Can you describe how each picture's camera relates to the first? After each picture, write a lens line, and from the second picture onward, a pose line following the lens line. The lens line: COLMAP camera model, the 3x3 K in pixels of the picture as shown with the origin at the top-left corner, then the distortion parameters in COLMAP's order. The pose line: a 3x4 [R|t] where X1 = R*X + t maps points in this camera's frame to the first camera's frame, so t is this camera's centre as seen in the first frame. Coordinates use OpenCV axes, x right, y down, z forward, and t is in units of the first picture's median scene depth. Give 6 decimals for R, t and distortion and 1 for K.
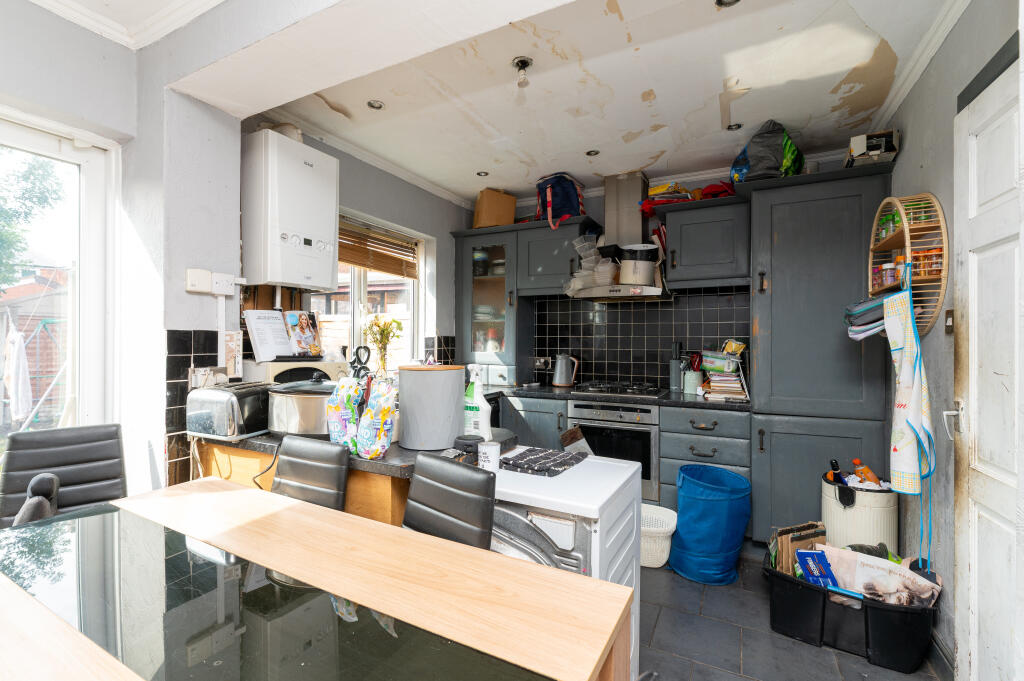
lens RADIAL K [[461.0, 0, 508.0], [0, 461.0, 340.4], [0, 0, 1]] dist [0.000513, -0.001092]
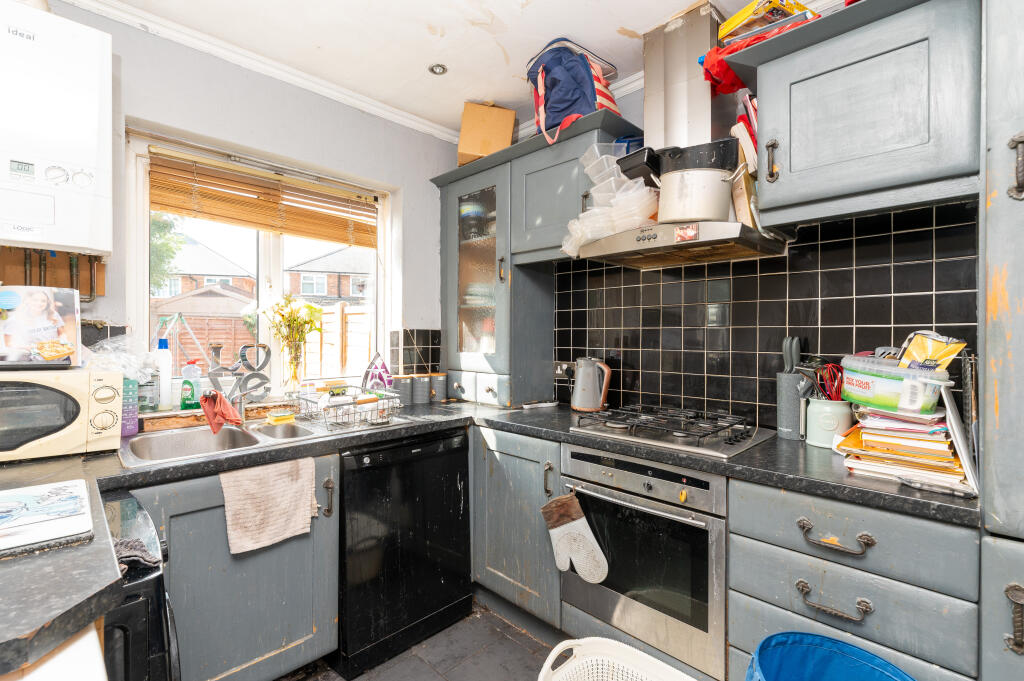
lens RADIAL K [[461.0, 0, 507.1], [0, 461.0, 338.7], [0, 0, 1]] dist [0.000513, -0.001092]
pose [[0.950160, -0.000527, -0.311761, 0.241833], [0.001947, 0.999989, 0.004243, 0.002375], [0.311756, -0.004638, 0.950151, 0.456617]]
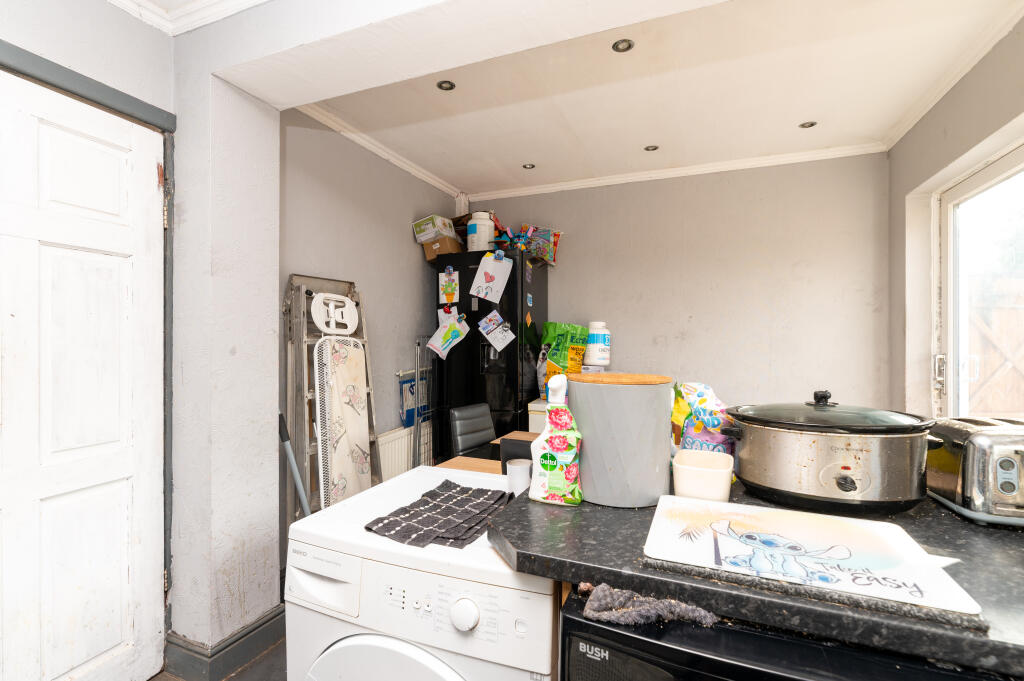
lens RADIAL K [[461.0, 0, 510.6], [0, 461.0, 343.3], [0, 0, 1]] dist [0.000513, -0.001092]
pose [[-0.994962, -0.006164, -0.100063, 0.016265], [-0.006620, 0.999969, 0.004219, 0.003400], [0.100034, 0.004860, -0.994972, 0.877471]]
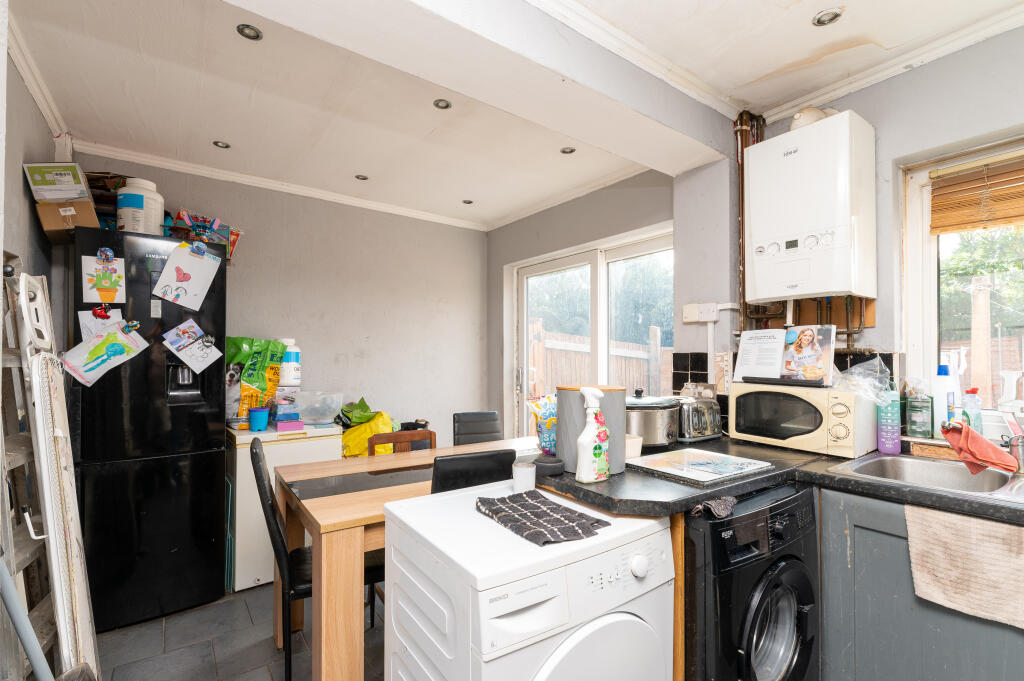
lens RADIAL K [[461.0, 0, 494.6], [0, 461.0, 352.9], [0, 0, 1]] dist [0.000513, -0.001092]
pose [[-0.457082, -0.018569, -0.889231, 0.411560], [-0.005691, 0.999823, -0.017953, 0.002422], [0.889406, -0.003145, -0.457107, 0.663436]]
